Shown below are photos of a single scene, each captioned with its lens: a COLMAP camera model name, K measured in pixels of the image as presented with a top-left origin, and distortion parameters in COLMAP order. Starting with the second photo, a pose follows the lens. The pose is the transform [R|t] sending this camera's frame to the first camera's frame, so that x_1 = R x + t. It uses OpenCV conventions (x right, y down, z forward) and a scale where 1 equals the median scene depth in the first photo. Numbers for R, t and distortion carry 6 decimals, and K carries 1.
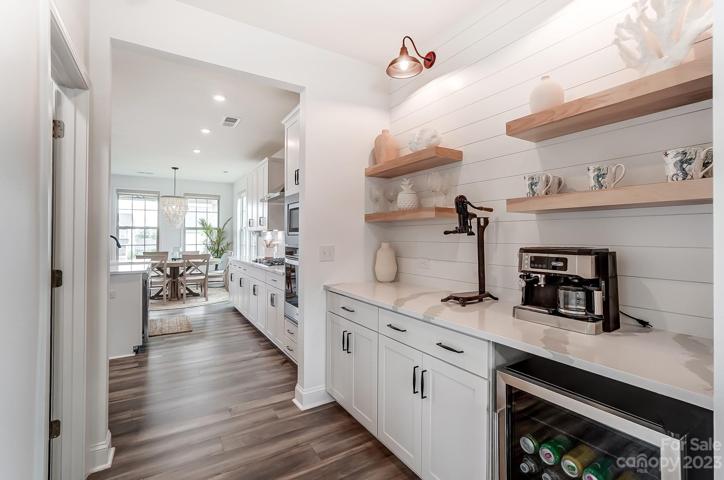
lens RADIAL K [[329.0, 0, 357.2], [0, 329.0, 239.3], [0, 0, 1]] dist [0.001177, 0.001524]
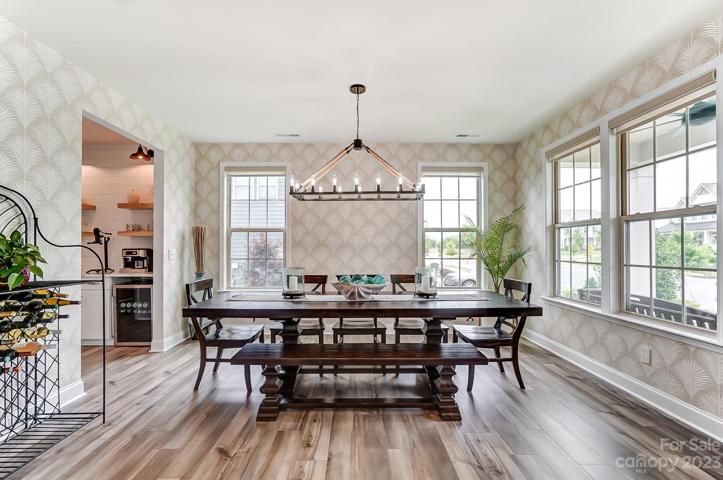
lens RADIAL K [[328.6, 0, 356.7], [0, 328.6, 239.3], [0, 0, 1]] dist [0.001177, 0.001524]
pose [[0.512184, 0.012647, 0.858783, -0.931240], [0.007987, 0.999778, -0.019486, 0.014819], [-0.858839, 0.016839, 0.511969, -2.240359]]
